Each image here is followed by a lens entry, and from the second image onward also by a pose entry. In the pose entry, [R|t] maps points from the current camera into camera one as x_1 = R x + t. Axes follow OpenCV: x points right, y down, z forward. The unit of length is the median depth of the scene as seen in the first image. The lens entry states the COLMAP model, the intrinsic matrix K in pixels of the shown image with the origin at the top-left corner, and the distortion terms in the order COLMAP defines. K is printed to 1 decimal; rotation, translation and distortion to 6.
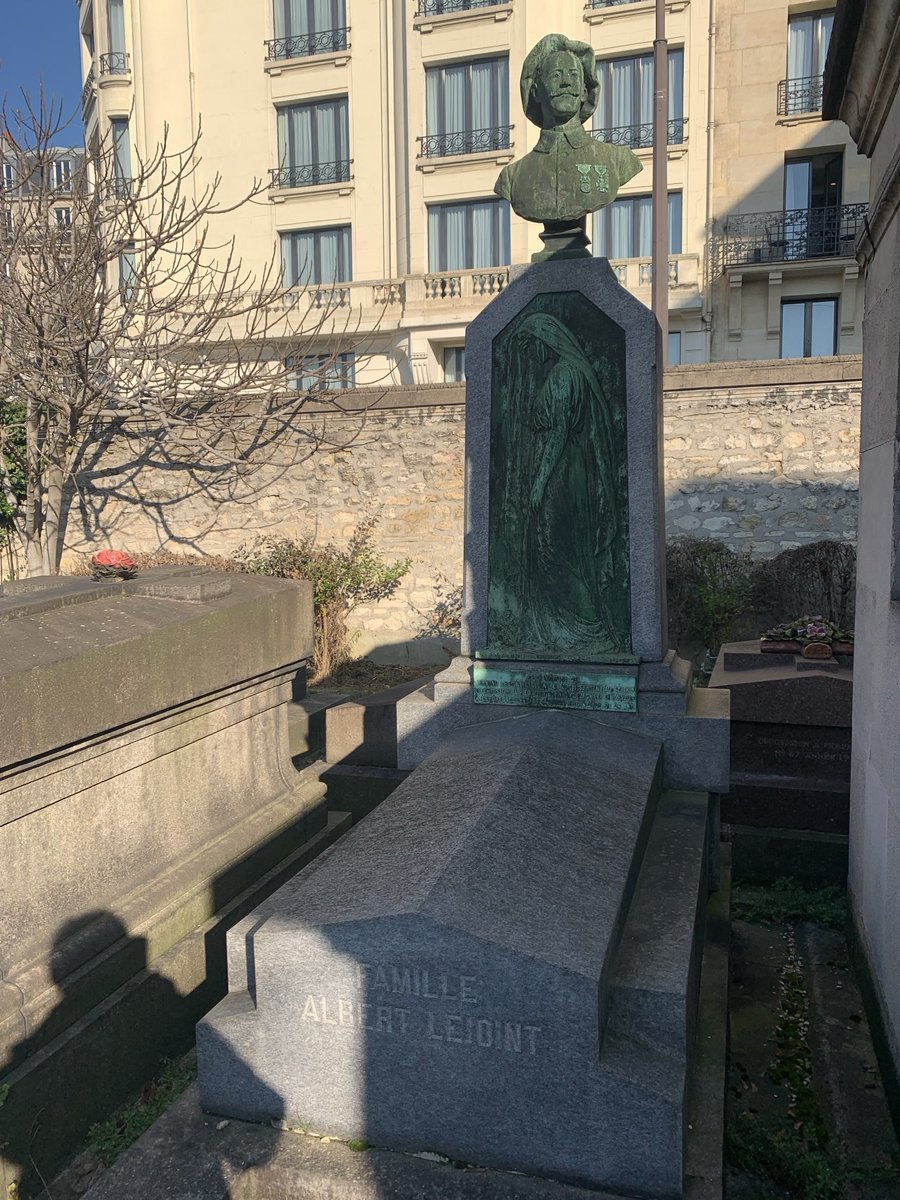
lens RADIAL K [[971.6, 0, 447.9], [0, 971.6, 597.2], [0, 0, 1]] dist [0.004978, 0.006383]
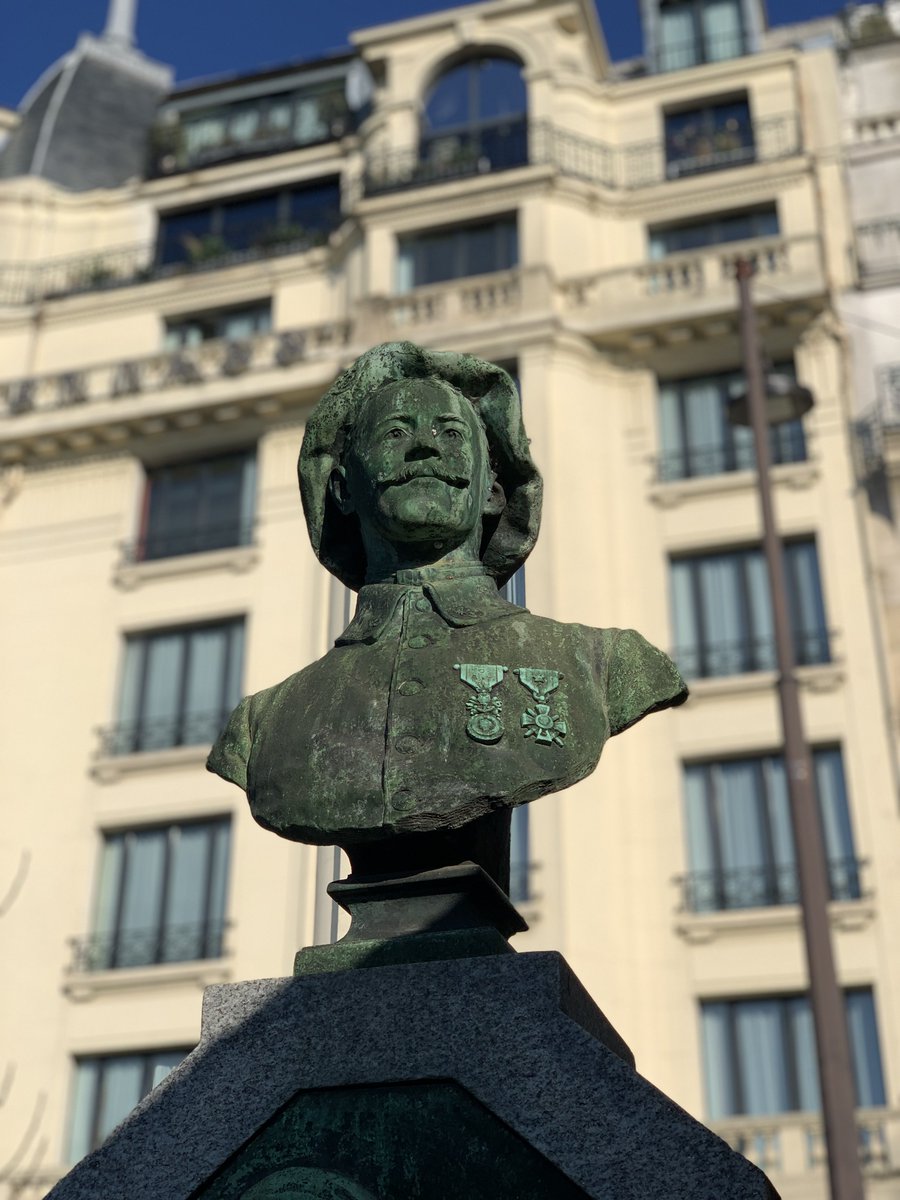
lens RADIAL K [[1770.8, 0, 453.7], [0, 1770.8, 597.0], [0, 0, 1]] dist [0.058772, 0.000000]
pose [[0.999890, 0.008399, -0.012261, 0.135688], [-0.013993, 0.810011, -0.586247, -0.144387], [0.005007, 0.586354, 0.810040, 0.545711]]
